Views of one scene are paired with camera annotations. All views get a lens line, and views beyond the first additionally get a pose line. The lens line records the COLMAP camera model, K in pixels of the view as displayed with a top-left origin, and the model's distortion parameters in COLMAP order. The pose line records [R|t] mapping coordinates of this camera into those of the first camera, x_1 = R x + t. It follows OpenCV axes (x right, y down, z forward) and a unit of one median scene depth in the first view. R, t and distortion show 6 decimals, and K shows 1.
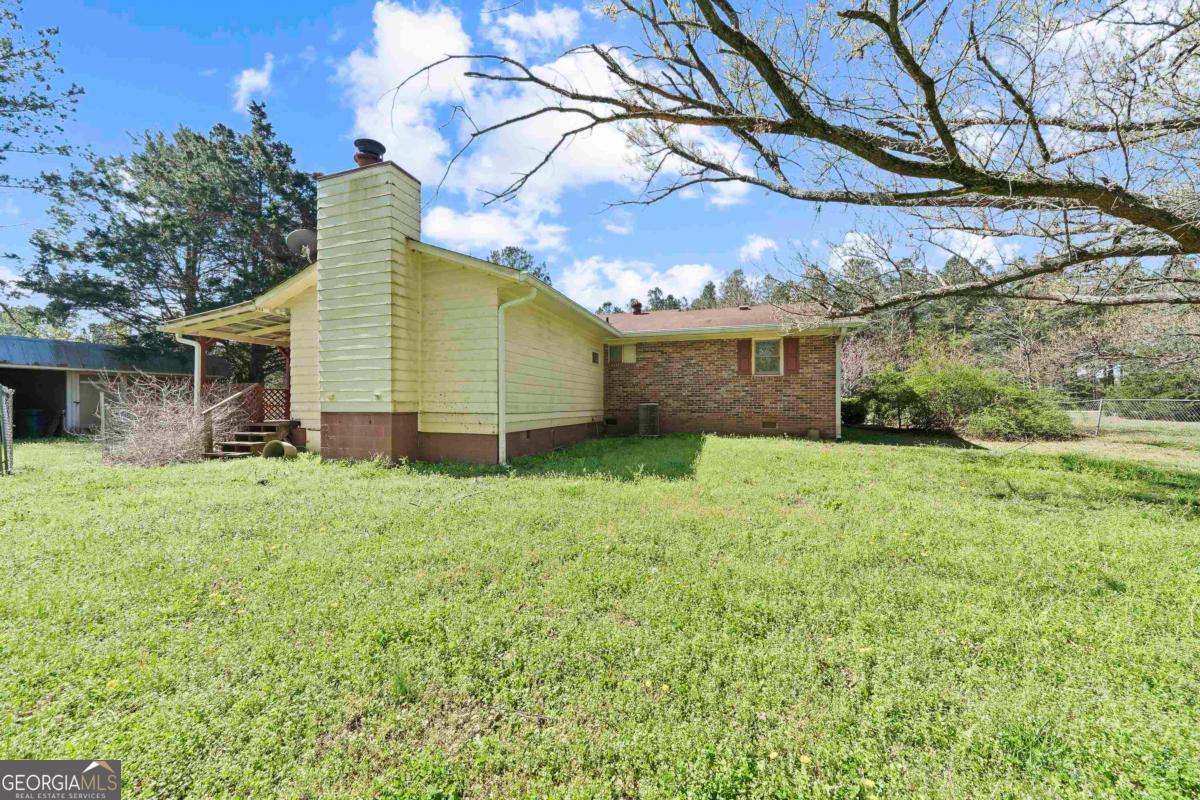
lens RADIAL K [[421.4, 0, 598.9], [0, 421.4, 403.0], [0, 0, 1]] dist [-0.003335, -0.000045]
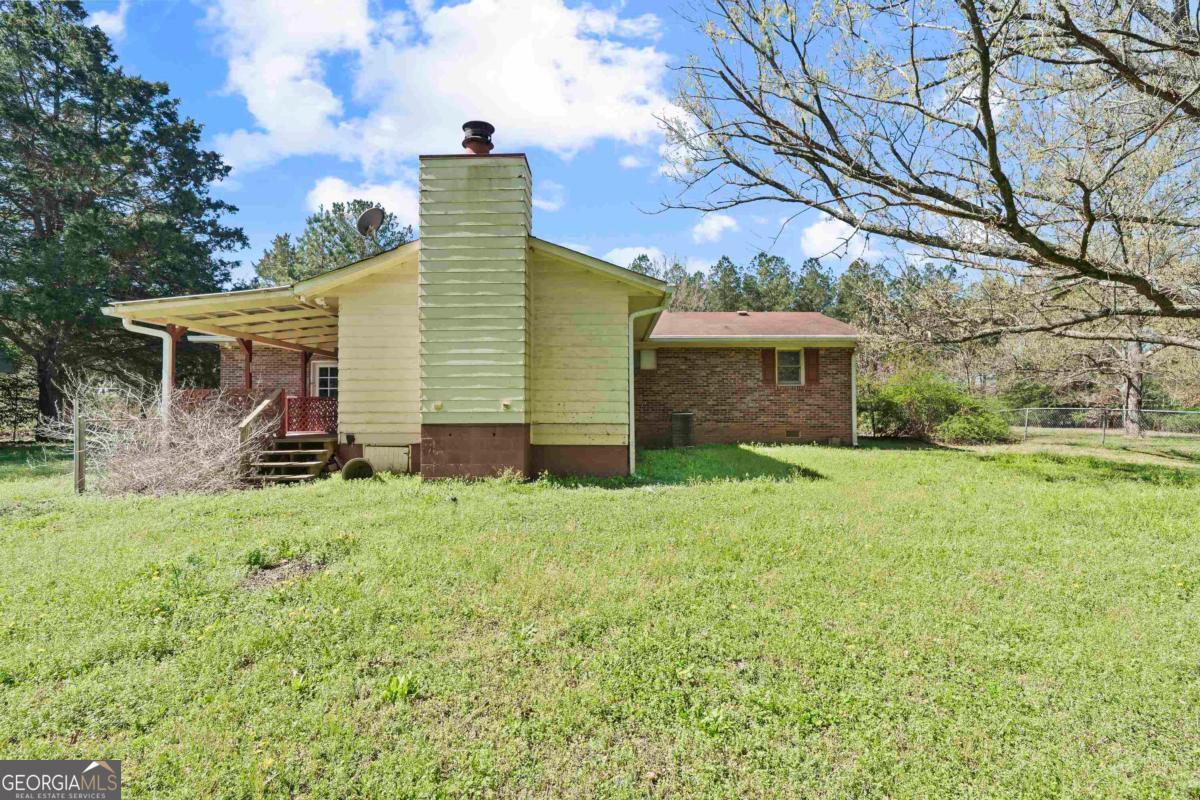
lens RADIAL K [[542.5, 0, 598.5], [0, 542.5, 403.4], [0, 0, 1]] dist [0.002816, 0.001412]
pose [[0.958236, 0.002376, 0.285970, -0.483514], [0.002174, 0.999876, -0.015592, -0.002180], [-0.285972, 0.015563, 0.958112, -0.137844]]
